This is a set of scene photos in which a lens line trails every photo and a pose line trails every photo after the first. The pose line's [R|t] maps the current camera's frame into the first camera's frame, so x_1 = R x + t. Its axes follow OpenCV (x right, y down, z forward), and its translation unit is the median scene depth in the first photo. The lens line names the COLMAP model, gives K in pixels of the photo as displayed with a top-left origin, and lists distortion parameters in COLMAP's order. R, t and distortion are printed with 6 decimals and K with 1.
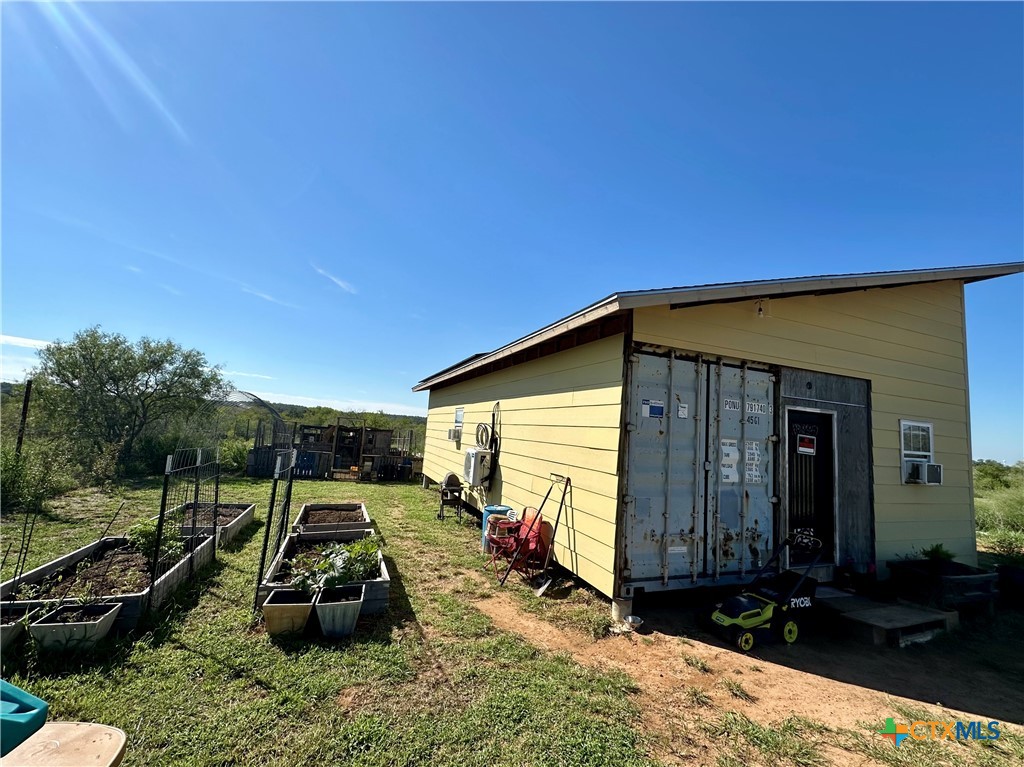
lens RADIAL K [[441.8, 0, 512.7], [0, 441.8, 384.4], [0, 0, 1]] dist [0.000567, 0.000036]
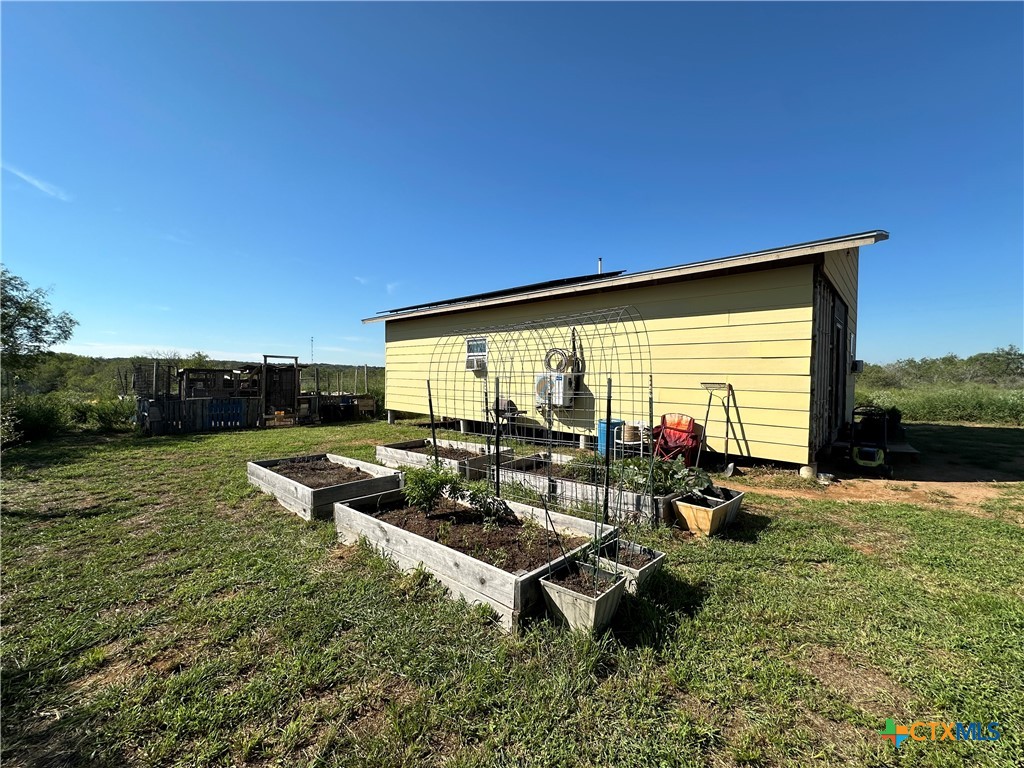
lens RADIAL K [[409.6, 0, 510.6], [0, 409.6, 390.2], [0, 0, 1]] dist [-0.001189, 0.000099]
pose [[0.896988, -0.078574, 0.435015, -0.923582], [0.005312, 0.985921, 0.167128, 0.033572], [-0.442022, -0.147601, 0.884777, 0.257166]]
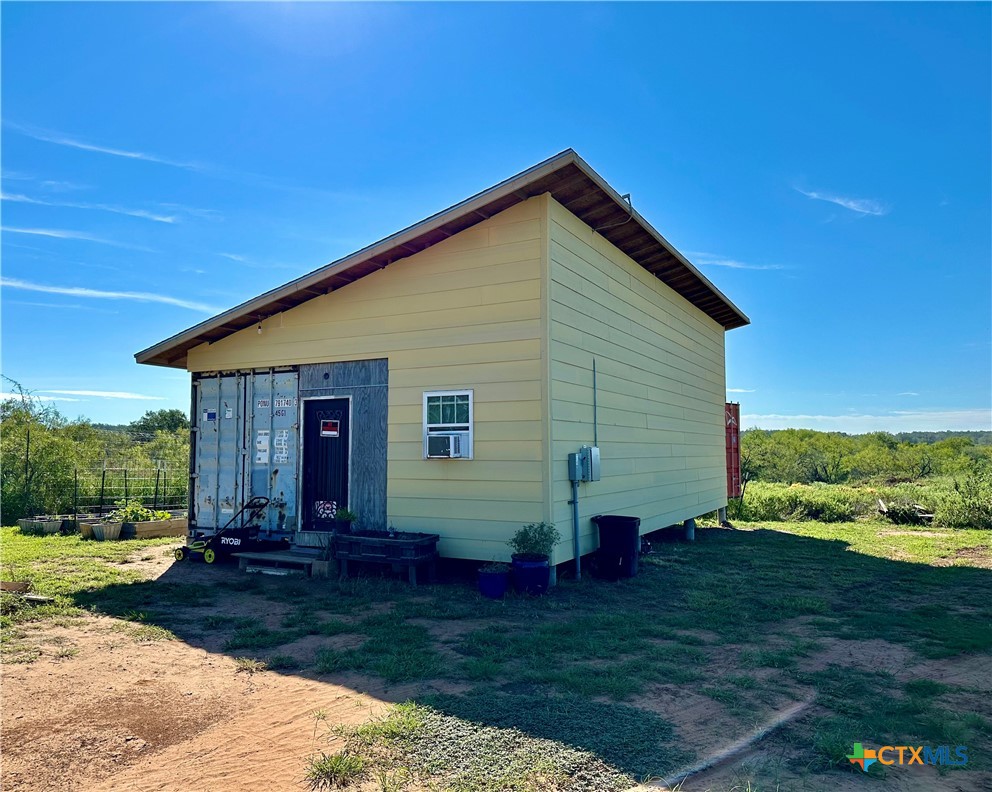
lens RADIAL K [[732.2, 0, 495.9], [0, 732.2, 391.7], [0, 0, 1]] dist [0.008454, 0.001156]
pose [[0.659030, -0.130346, -0.740735, 2.470439], [0.130977, 0.989709, -0.057628, 0.218677], [0.740624, -0.059041, 0.669321, 0.072225]]
